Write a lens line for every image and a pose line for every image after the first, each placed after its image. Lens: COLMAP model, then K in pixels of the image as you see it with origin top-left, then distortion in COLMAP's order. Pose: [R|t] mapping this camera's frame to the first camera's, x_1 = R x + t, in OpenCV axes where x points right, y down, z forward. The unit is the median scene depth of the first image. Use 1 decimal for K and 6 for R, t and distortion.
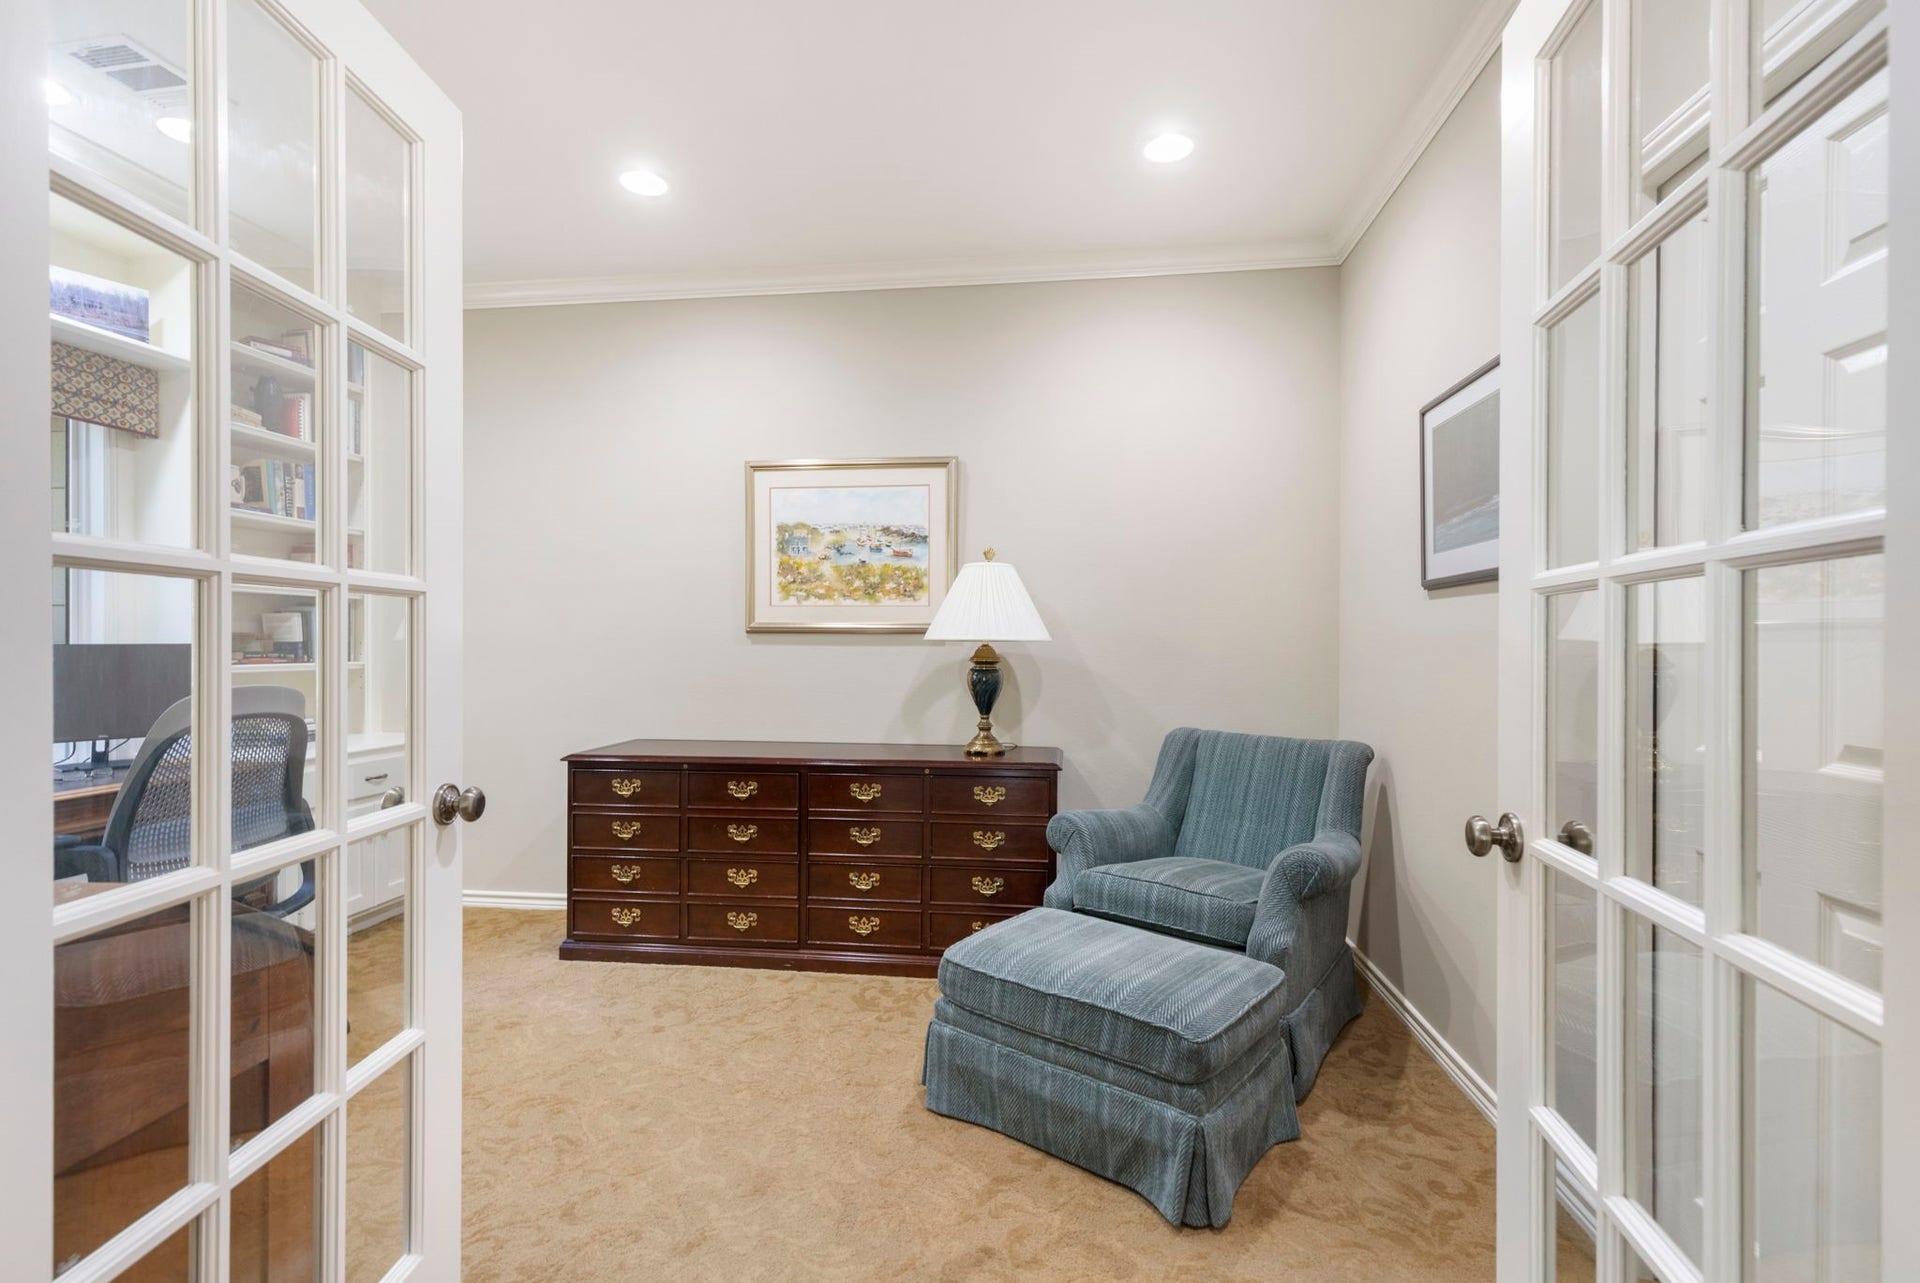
lens RADIAL K [[877.1, 0, 947.9], [0, 877.1, 642.2], [0, 0, 1]] dist [0.005540, -0.001028]
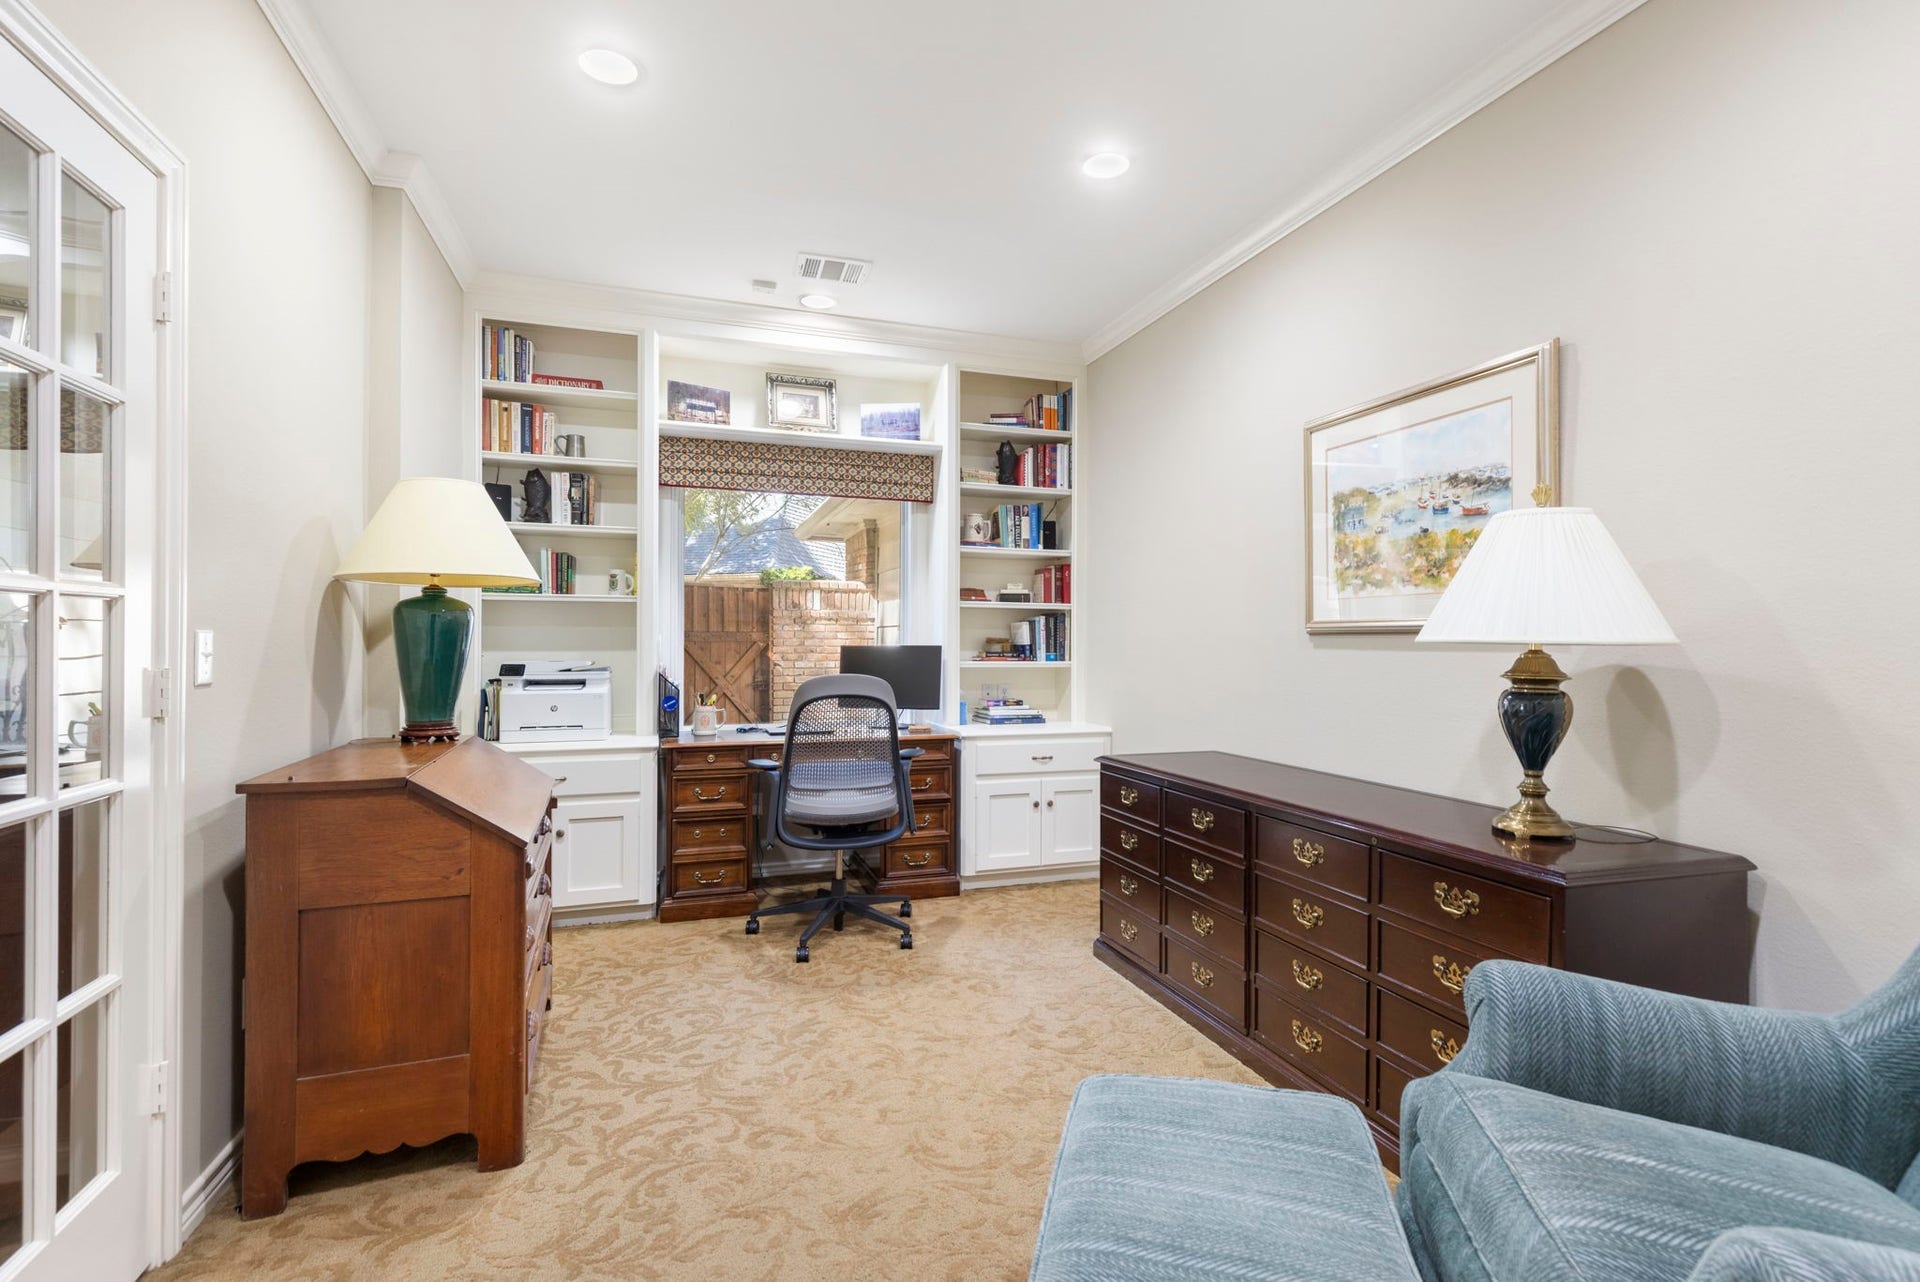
lens RADIAL K [[877.1, 0, 950.1], [0, 877.1, 642.3], [0, 0, 1]] dist [0.005540, -0.001028]
pose [[0.440338, -0.001557, -0.897831, 0.363590], [-0.004504, 0.999982, -0.003944, 0.001355], [0.897821, 0.005781, 0.440323, 0.357794]]
